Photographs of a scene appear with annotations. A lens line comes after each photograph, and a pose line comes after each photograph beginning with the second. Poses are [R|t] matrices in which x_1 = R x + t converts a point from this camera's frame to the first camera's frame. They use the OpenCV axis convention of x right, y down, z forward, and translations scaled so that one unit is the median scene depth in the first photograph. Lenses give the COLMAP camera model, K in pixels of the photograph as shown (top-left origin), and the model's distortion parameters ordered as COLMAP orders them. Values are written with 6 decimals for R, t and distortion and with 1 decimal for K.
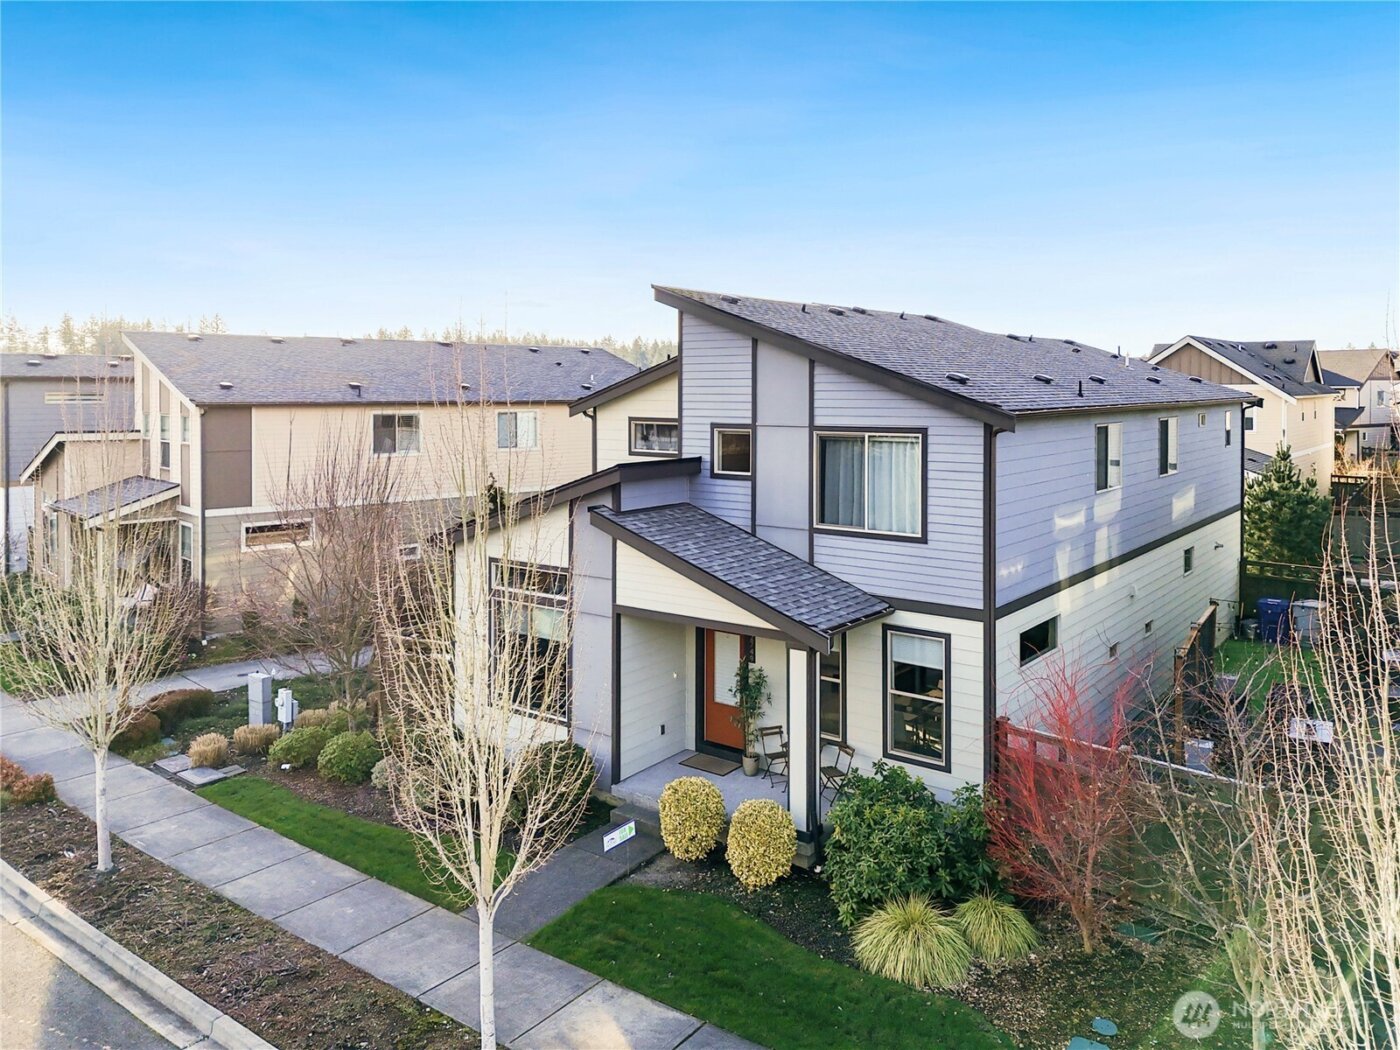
lens RADIAL K [[1073.9, 0, 701.2], [0, 1073.9, 392.9], [0, 0, 1]] dist [0.007419, 0.001775]
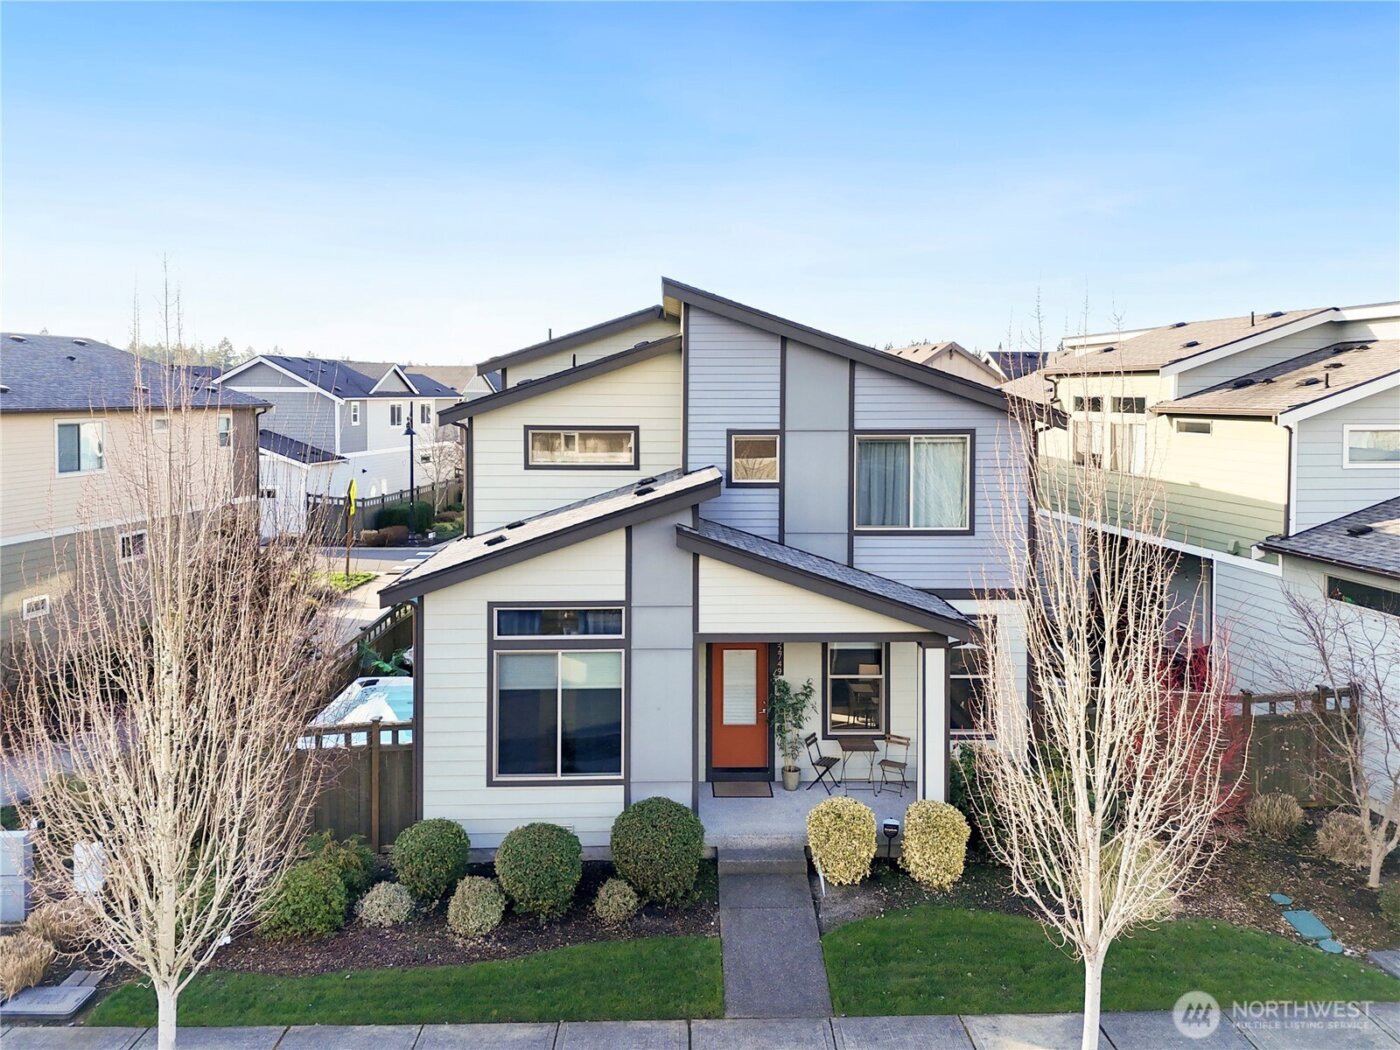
lens RADIAL K [[1052.0, 0, 699.7], [0, 1052.0, 440.4], [0, 0, 1]] dist [0.026199, -0.004326]
pose [[0.782360, -0.027547, 0.622217, -0.622170], [0.003134, 0.999183, 0.040297, 0.000597], [-0.622818, -0.029577, 0.781807, 0.318675]]
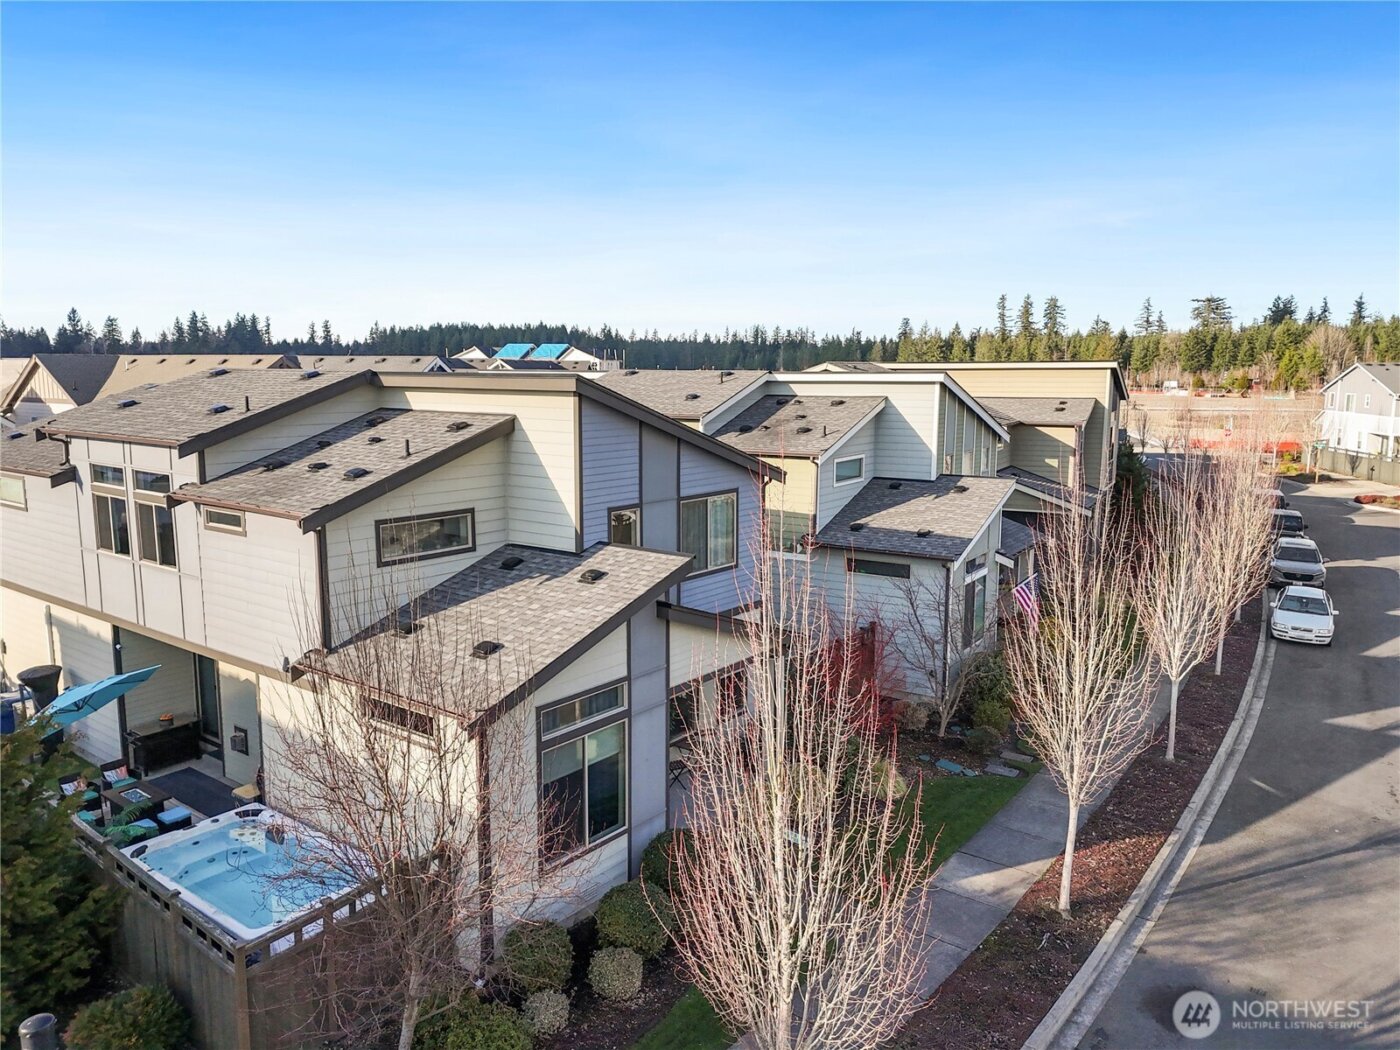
lens RADIAL K [[1007.8, 0, 700.0], [0, 1007.8, 525.0], [0, 0, 1]] dist [0.022112, -0.002746]
pose [[0.027403, -0.152072, 0.987989, -1.037142], [0.005339, 0.988369, 0.151983, -0.112875], [-0.999610, 0.001110, 0.027896, 0.944077]]
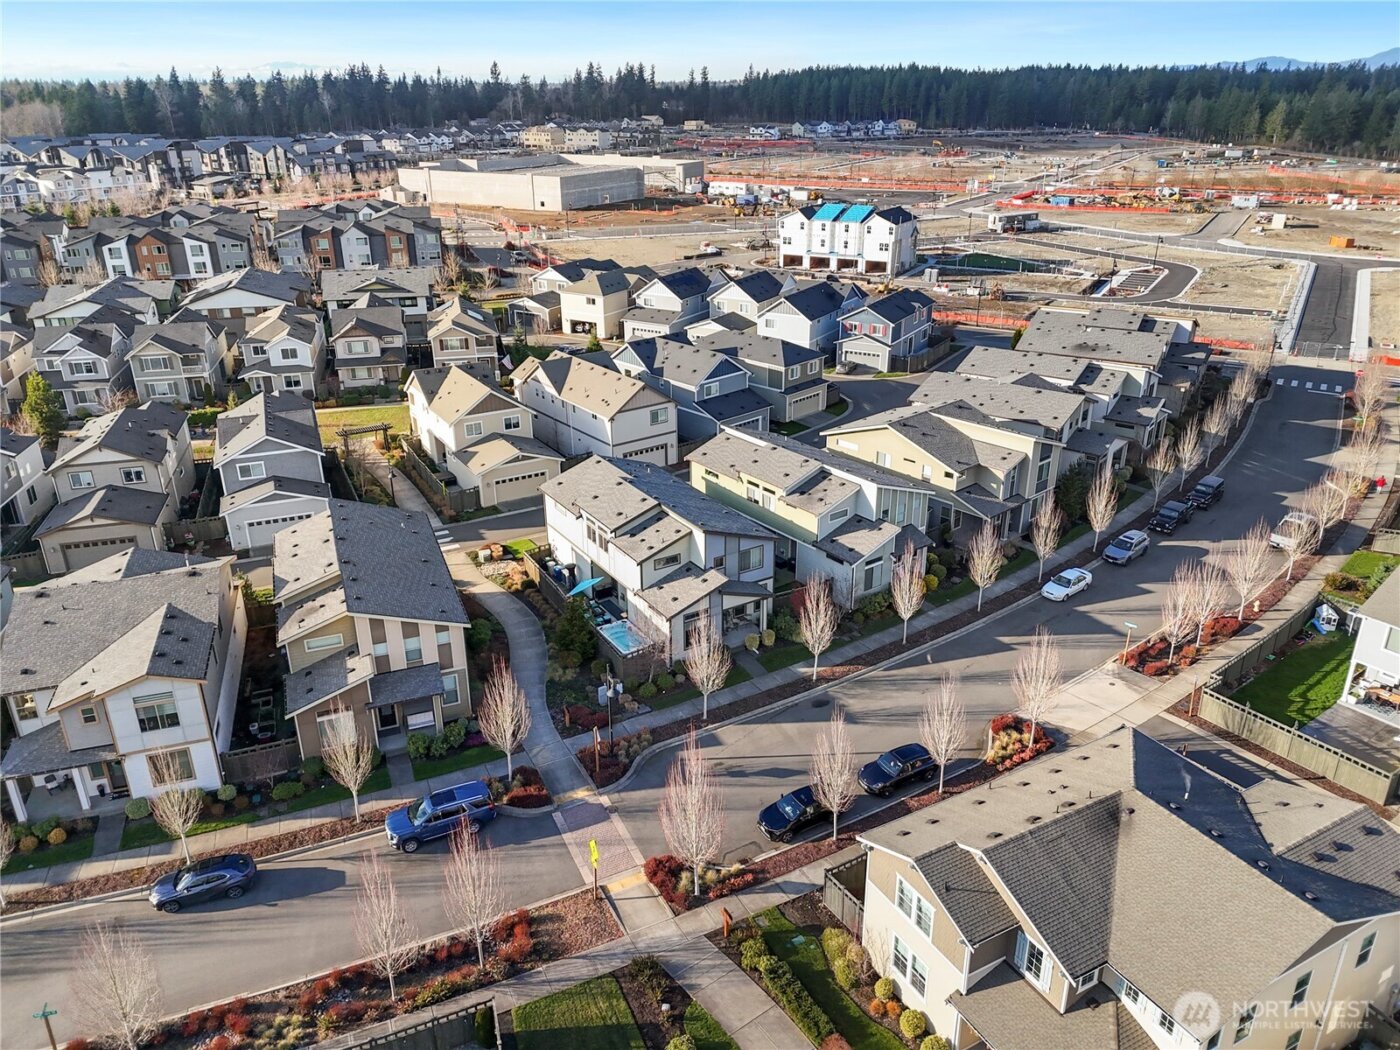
lens RADIAL K [[1007.8, 0, 700.0], [0, 1007.8, 525.0], [0, 0, 1]] dist [0.022112, -0.002746]
pose [[0.375201, -0.376036, 0.847243, -3.368681], [0.019582, 0.917030, 0.398338, -1.713612], [-0.926737, -0.132866, 0.351434, -0.286355]]
